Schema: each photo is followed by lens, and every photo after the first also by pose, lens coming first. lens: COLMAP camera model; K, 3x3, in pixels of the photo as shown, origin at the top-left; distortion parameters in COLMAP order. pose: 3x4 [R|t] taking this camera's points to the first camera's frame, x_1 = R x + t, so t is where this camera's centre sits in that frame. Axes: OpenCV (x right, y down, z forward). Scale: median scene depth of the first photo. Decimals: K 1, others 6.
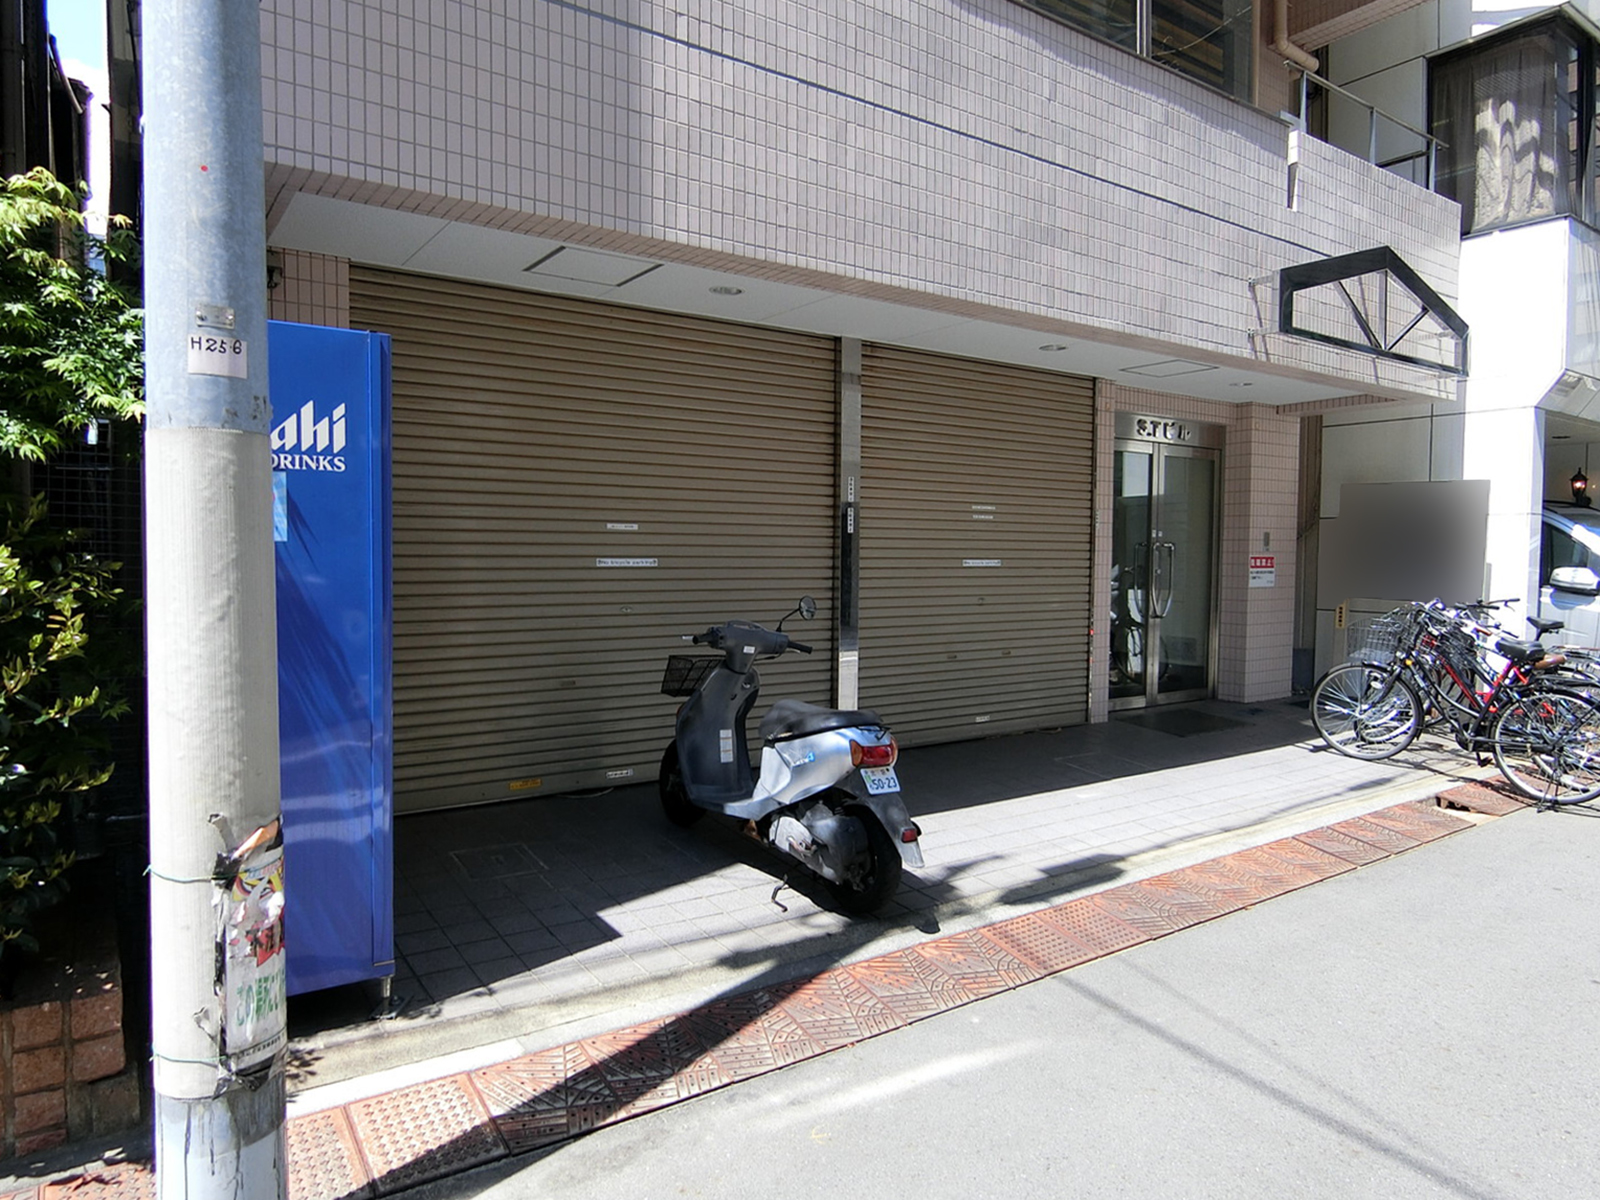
lens RADIAL K [[1006.8, 0, 800.0], [0, 1006.8, 600.0], [0, 0, 1]] dist [-0.004307, -0.001760]
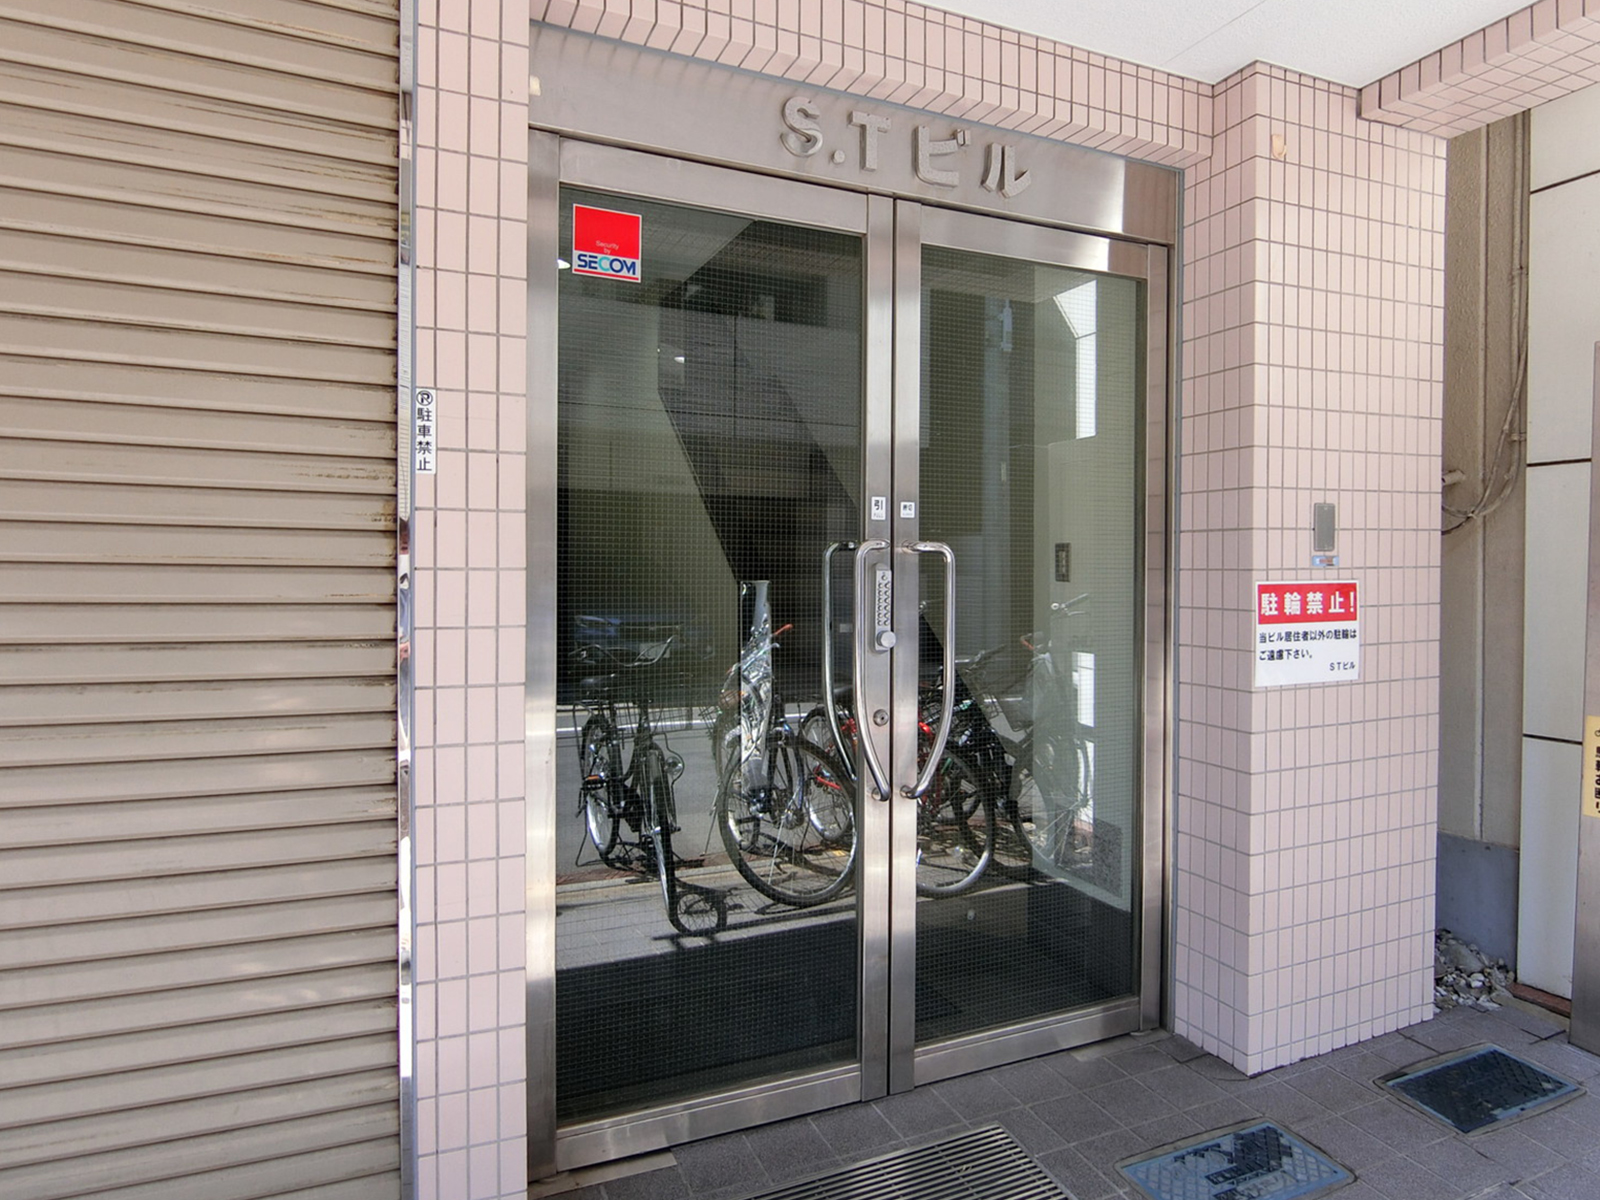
lens RADIAL K [[1006.8, 0, 800.0], [0, 1006.8, 600.0], [0, 0, 1]] dist [-0.004307, -0.001760]
pose [[0.984448, -0.003952, -0.175633, 0.359578], [0.001303, 0.999884, -0.015192, -0.033745], [0.175673, 0.014727, 0.984338, 0.670575]]
